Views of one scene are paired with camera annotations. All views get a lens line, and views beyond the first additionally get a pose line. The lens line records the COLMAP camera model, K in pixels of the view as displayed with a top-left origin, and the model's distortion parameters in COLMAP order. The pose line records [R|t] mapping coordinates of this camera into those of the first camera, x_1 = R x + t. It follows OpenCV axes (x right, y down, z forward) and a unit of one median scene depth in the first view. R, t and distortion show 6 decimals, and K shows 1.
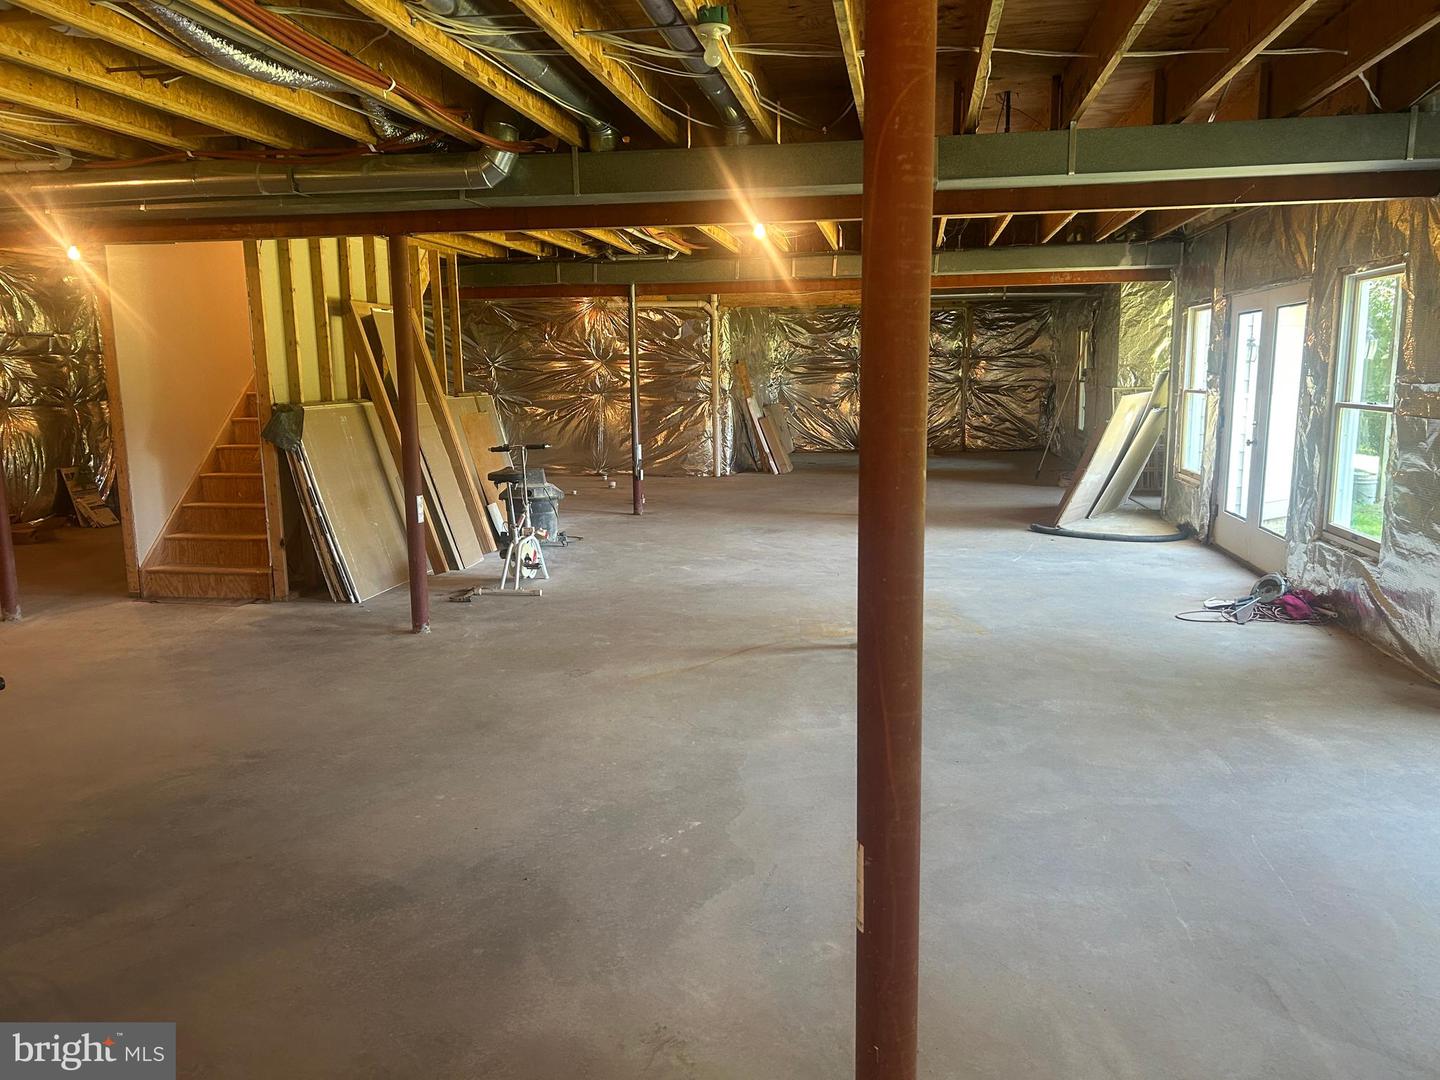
lens RADIAL K [[1086.4, 0, 723.6], [0, 1086.4, 547.4], [0, 0, 1]] dist [0.078129, -0.106059]
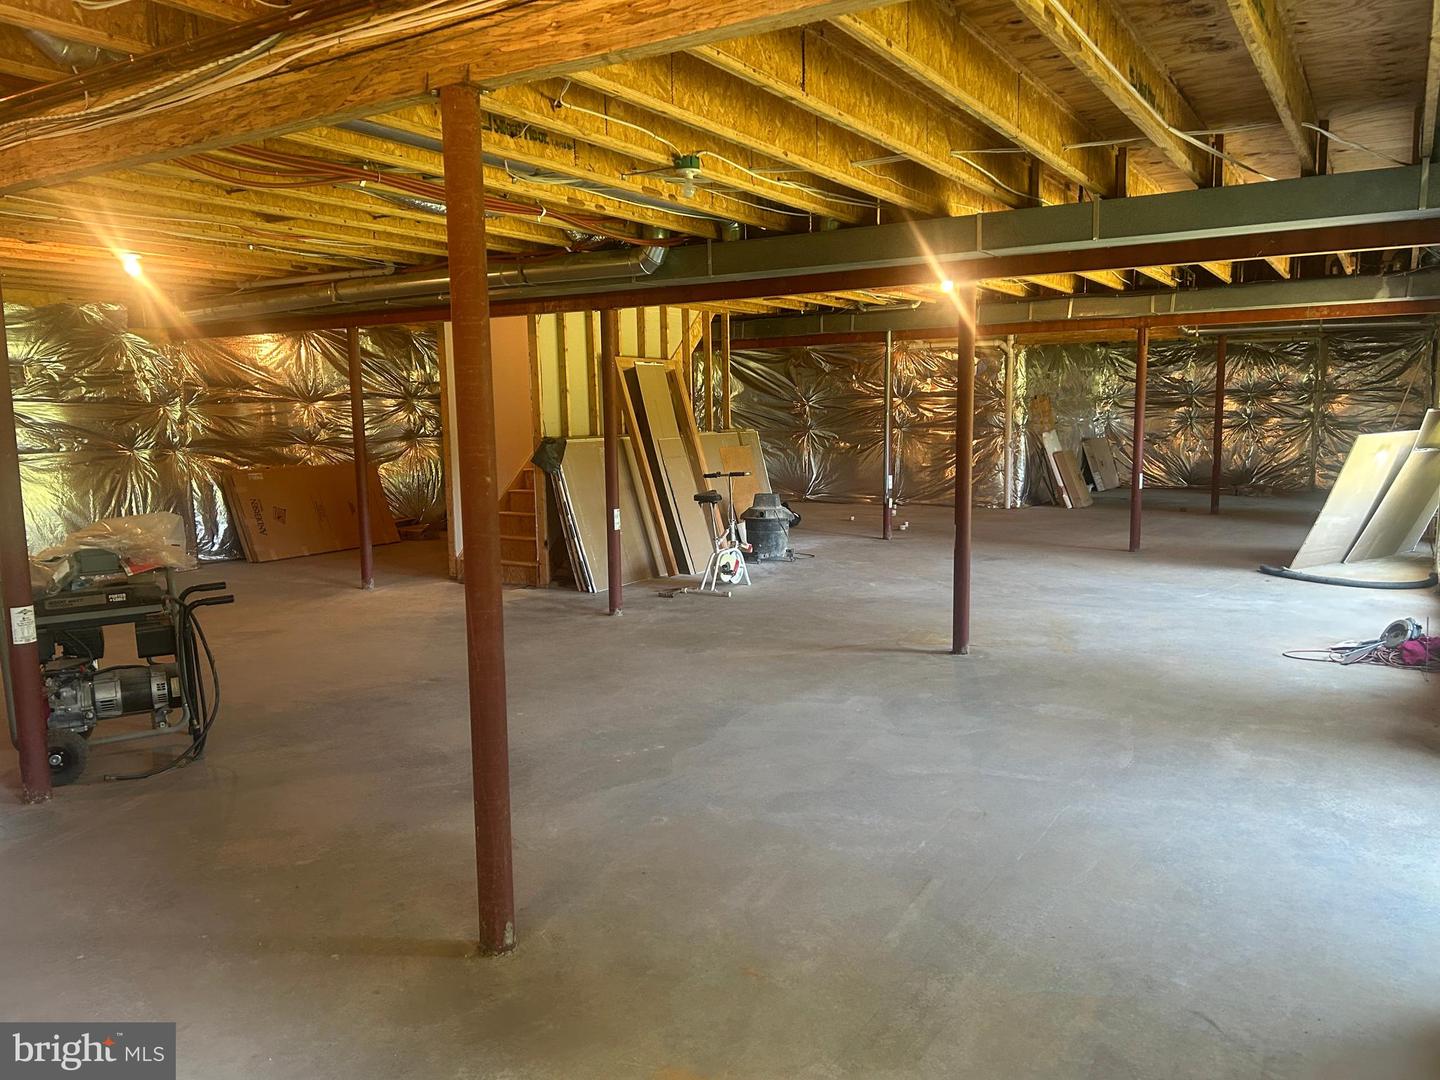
lens RADIAL K [[1086.4, 0, 723.6], [0, 1086.4, 547.4], [0, 0, 1]] dist [0.078129, -0.106059]
pose [[0.926716, 0.046252, -0.372904, 0.269211], [-0.057402, 0.998173, -0.018846, 0.012636], [0.371352, 0.038870, 0.927678, -0.118600]]
